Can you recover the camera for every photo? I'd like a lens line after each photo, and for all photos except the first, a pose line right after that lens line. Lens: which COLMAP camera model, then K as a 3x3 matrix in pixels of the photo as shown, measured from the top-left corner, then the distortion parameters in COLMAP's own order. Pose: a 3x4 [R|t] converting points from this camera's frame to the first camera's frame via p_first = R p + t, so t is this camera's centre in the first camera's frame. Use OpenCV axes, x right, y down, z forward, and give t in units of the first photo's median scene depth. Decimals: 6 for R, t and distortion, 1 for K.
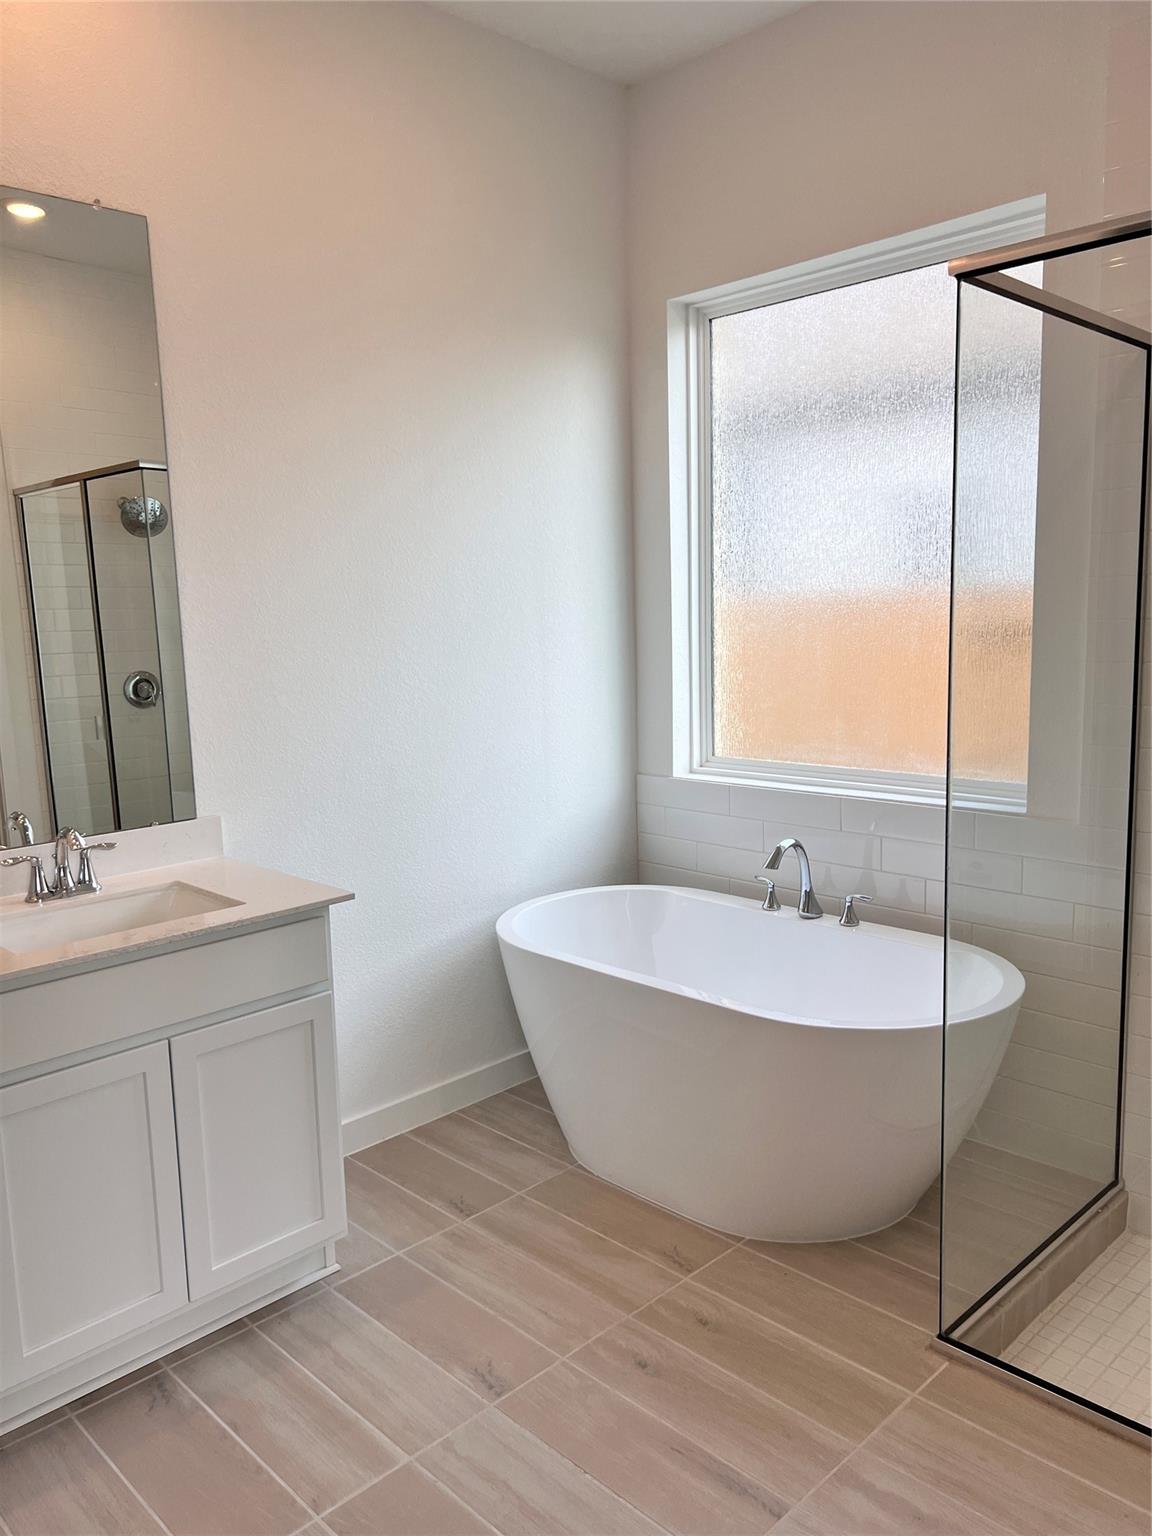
lens RADIAL K [[1147.5, 0, 584.8], [0, 1147.5, 765.9], [0, 0, 1]] dist [0.060382, -0.083226]
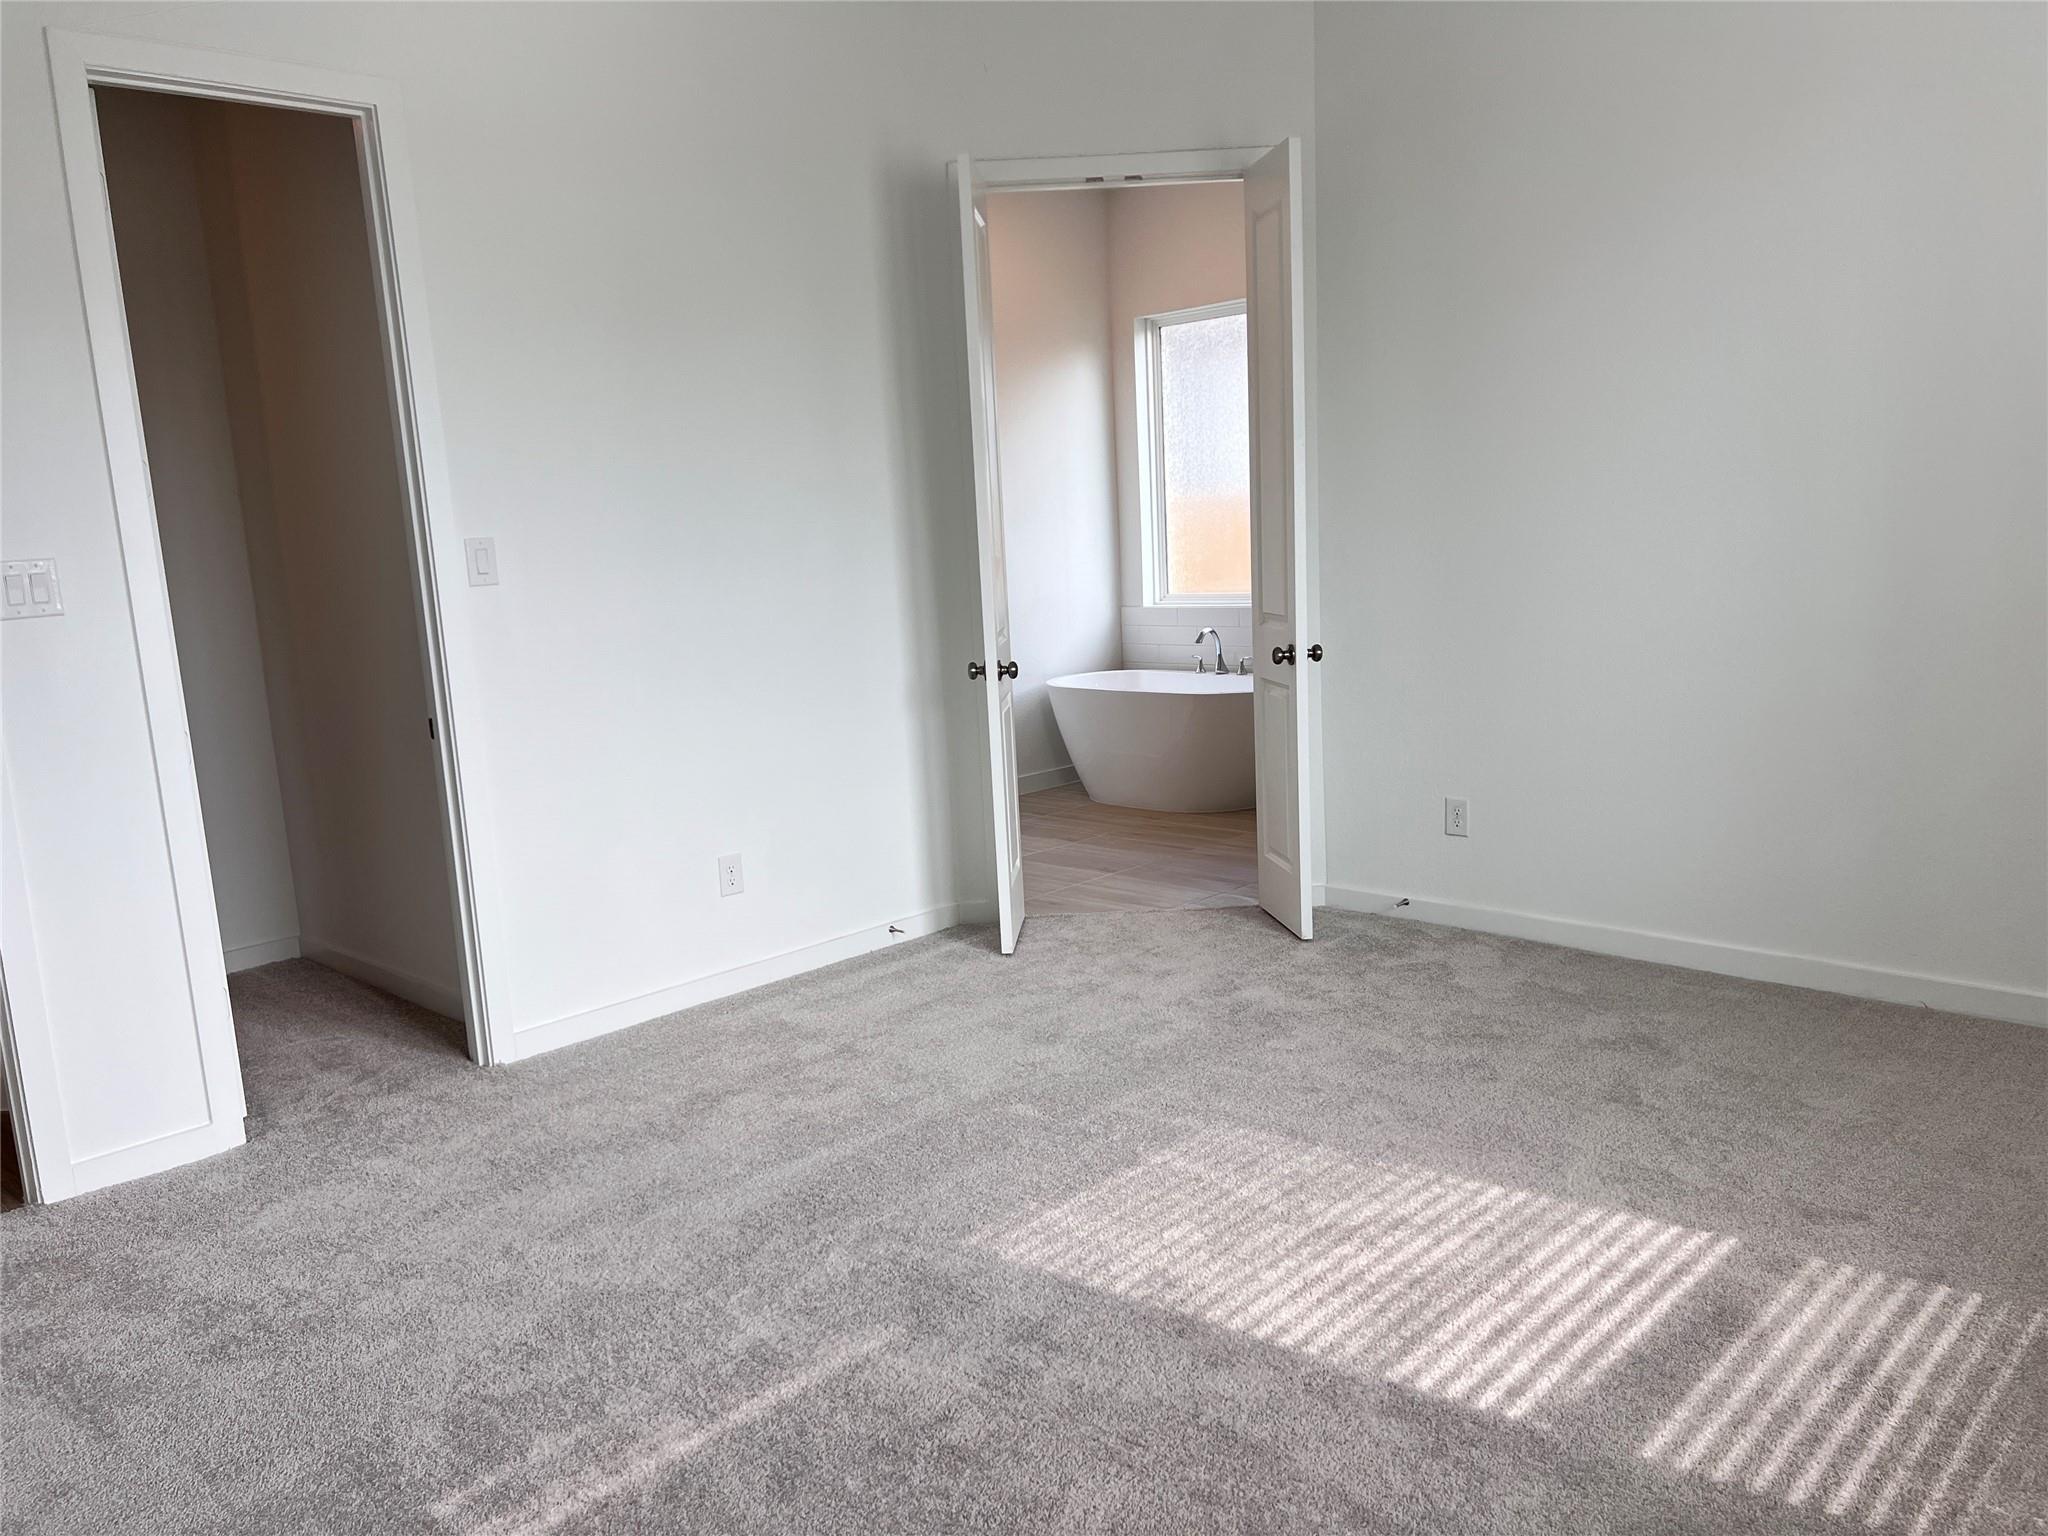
lens RADIAL K [[1533.3, 0, 1040.1], [0, 1533.3, 771.3], [0, 0, 1]] dist [0.032822, -0.050551]
pose [[0.999712, -0.023321, 0.005689, -0.106142], [0.023158, 0.999361, 0.027219, 0.220029], [-0.006320, -0.027079, 0.999613, -1.432654]]
